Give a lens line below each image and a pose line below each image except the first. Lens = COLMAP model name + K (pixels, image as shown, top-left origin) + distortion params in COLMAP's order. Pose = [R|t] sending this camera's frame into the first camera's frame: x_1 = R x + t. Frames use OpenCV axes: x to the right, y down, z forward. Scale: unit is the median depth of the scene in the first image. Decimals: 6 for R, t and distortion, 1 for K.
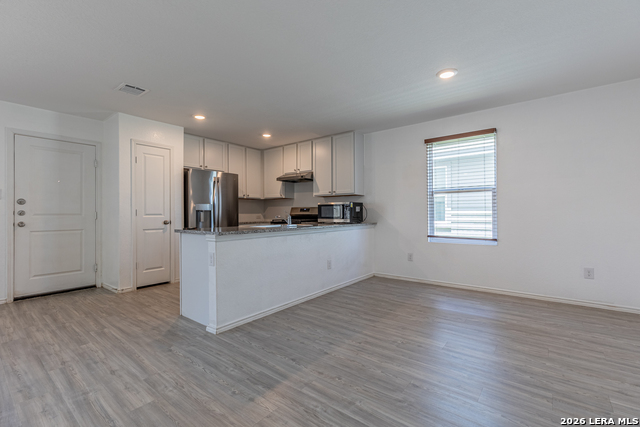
lens RADIAL K [[287.6, 0, 320.9], [0, 287.6, 211.6], [0, 0, 1]] dist [0.008574, -0.002106]
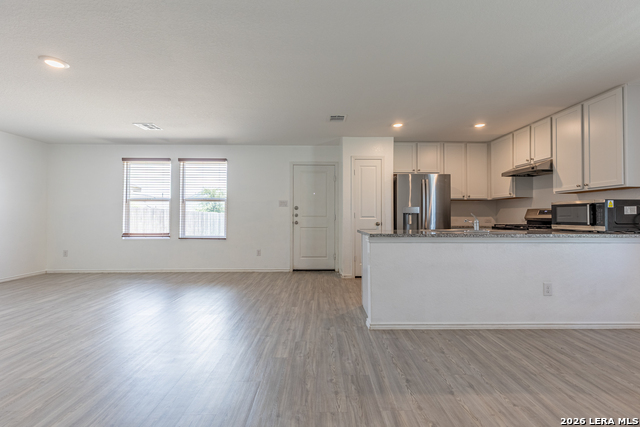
lens RADIAL K [[287.6, 0, 322.2], [0, 287.6, 213.3], [0, 0, 1]] dist [0.008574, -0.002106]
pose [[0.631219, -0.002449, -0.775601, 0.230914], [0.000421, 0.999996, -0.002815, -0.001269], [0.775605, 0.001451, 0.631217, 0.122927]]
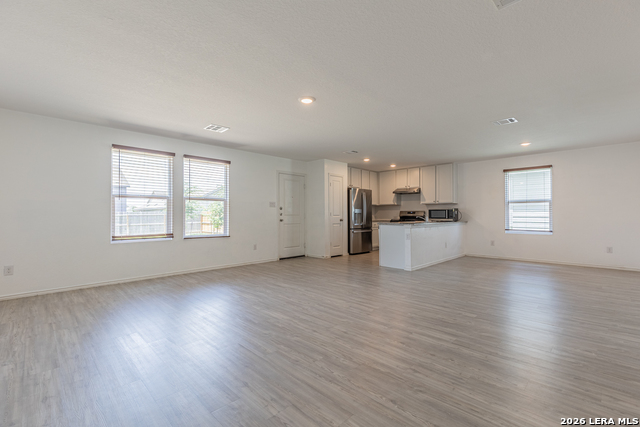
lens RADIAL K [[287.6, 0, 321.1], [0, 287.6, 212.1], [0, 0, 1]] dist [0.008574, -0.002106]
pose [[0.993465, 0.002708, -0.114106, -0.512995], [-0.003079, 0.999991, -0.003080, -0.004186], [0.114097, 0.003412, 0.993464, -0.789638]]
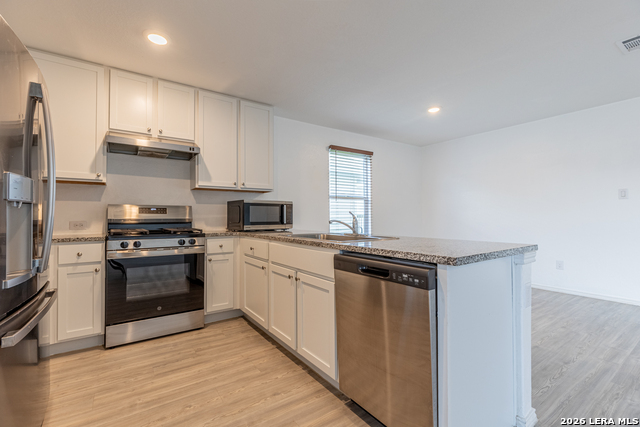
lens RADIAL K [[287.6, 0, 322.9], [0, 287.6, 211.7], [0, 0, 1]] dist [0.008574, -0.002106]
pose [[0.278558, 0.020446, 0.960202, -0.688967], [-0.001608, 0.999782, -0.020822, 0.010722], [-0.960418, 0.004256, 0.278530, 0.813741]]
